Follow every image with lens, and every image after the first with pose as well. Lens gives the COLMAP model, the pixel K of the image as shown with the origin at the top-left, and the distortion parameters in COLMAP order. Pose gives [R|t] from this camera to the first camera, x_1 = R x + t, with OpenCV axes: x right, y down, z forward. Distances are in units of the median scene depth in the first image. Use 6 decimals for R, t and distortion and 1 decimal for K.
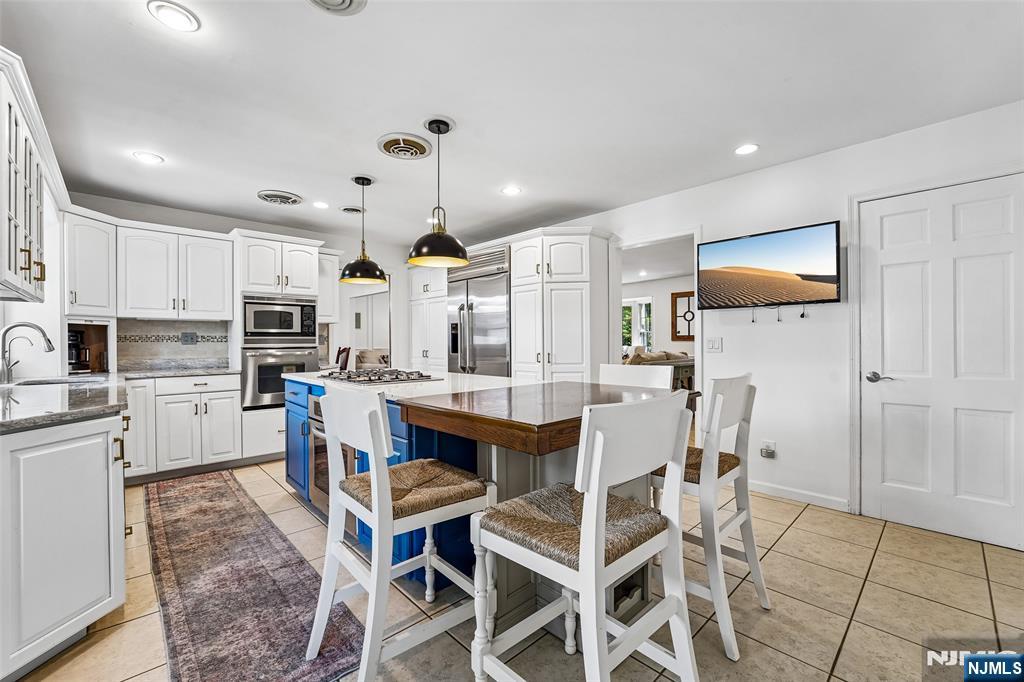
lens RADIAL K [[417.5, 0, 509.3], [0, 417.5, 343.2], [0, 0, 1]] dist [-0.012047, -0.000119]
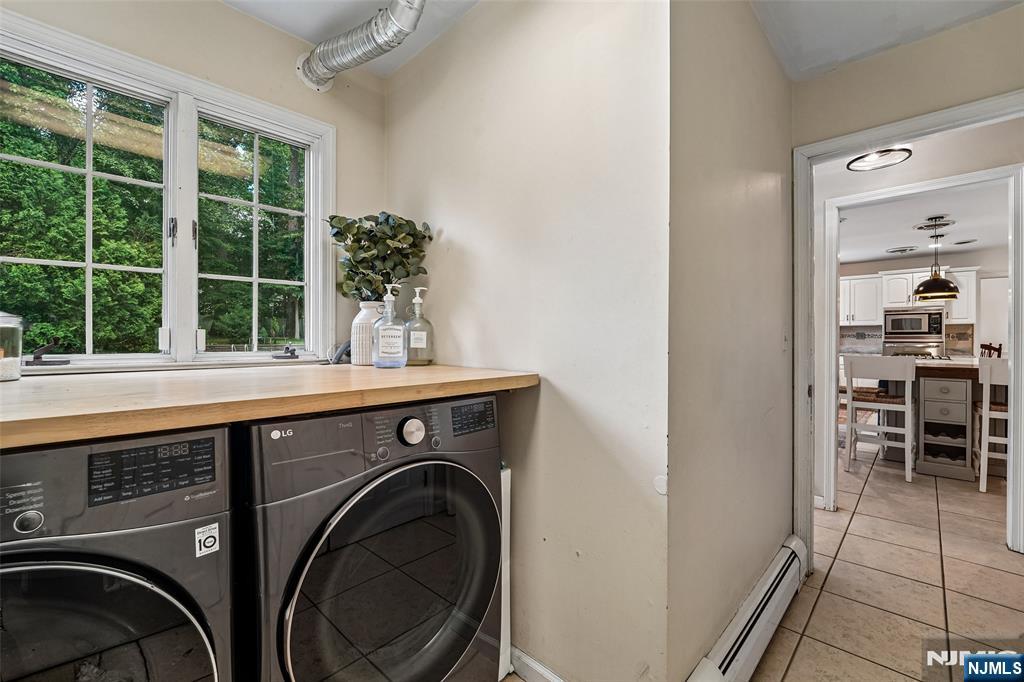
lens RADIAL K [[452.6, 0, 508.7], [0, 452.6, 336.9], [0, 0, 1]] dist [0.003278, -0.000309]
pose [[0.059972, 0.001522, -0.998199, 1.073269], [-0.002372, 0.999996, 0.001382, -0.007008], [0.998197, 0.002284, 0.059975, -0.607492]]
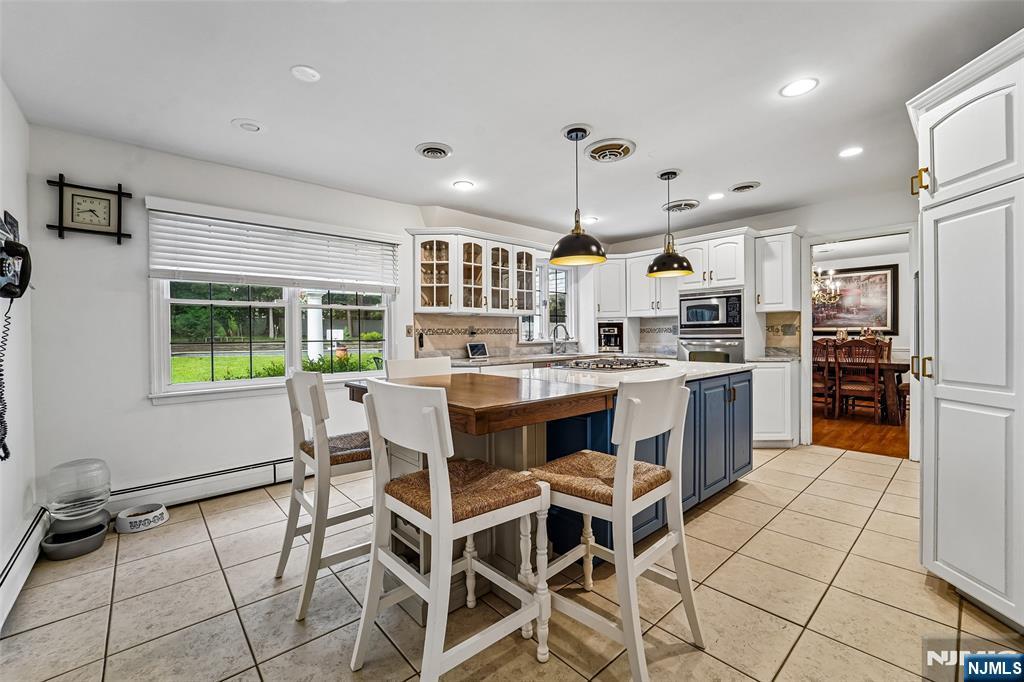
lens RADIAL K [[417.5, 0, 509.6], [0, 417.5, 340.8], [0, 0, 1]] dist [-0.012047, -0.000119]
pose [[-0.036625, 0.021831, -0.999091, 0.575811], [0.009344, 0.999725, 0.021502, -0.010805], [0.999285, -0.008548, -0.036819, 0.543948]]
